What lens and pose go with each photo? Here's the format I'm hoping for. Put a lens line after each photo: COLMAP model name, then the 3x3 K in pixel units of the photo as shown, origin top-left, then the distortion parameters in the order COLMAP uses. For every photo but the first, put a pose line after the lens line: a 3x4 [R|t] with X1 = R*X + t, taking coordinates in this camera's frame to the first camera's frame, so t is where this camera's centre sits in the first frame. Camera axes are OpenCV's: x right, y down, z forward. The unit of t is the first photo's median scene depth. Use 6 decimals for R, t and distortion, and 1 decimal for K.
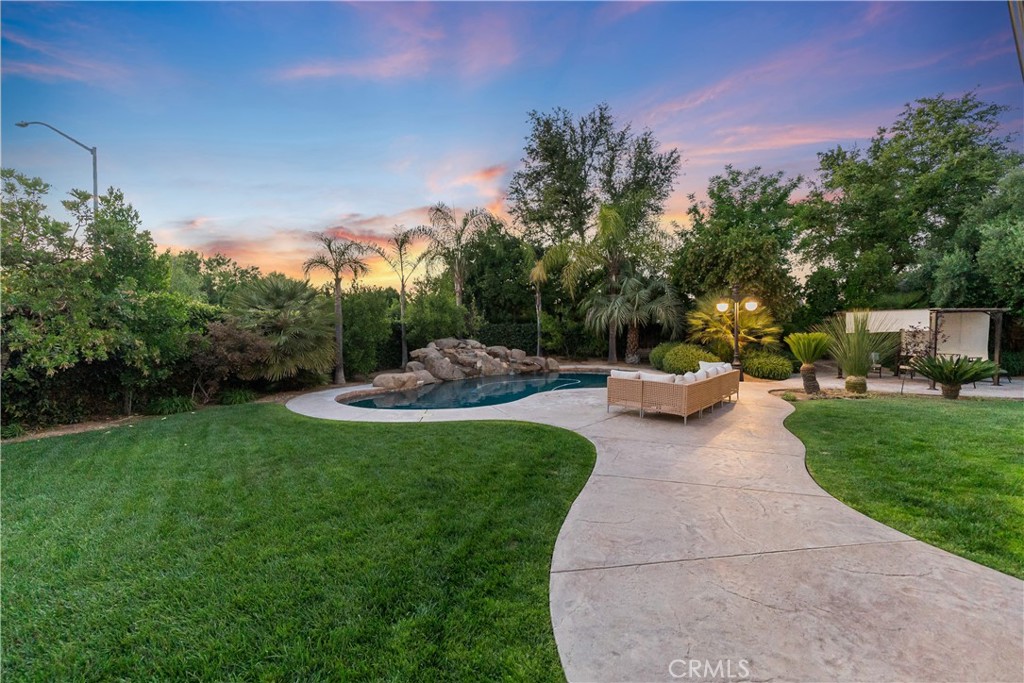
lens RADIAL K [[408.9, 0, 514.4], [0, 408.9, 345.7], [0, 0, 1]] dist [0.000514, -0.000123]
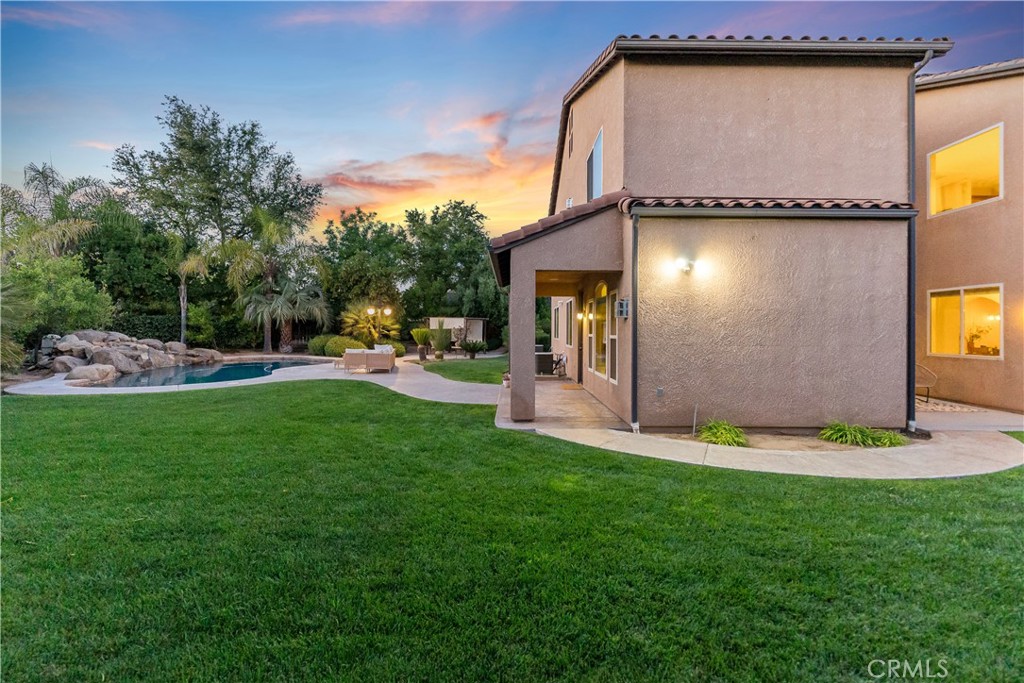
lens RADIAL K [[405.4, 0, 515.8], [0, 405.4, 330.0], [0, 0, 1]] dist [-0.000462, -0.000046]
pose [[0.575630, 0.008883, 0.817662, -0.355777], [0.011462, 0.999755, -0.018930, 0.009138], [-0.817630, 0.020269, 0.575387, -0.272137]]
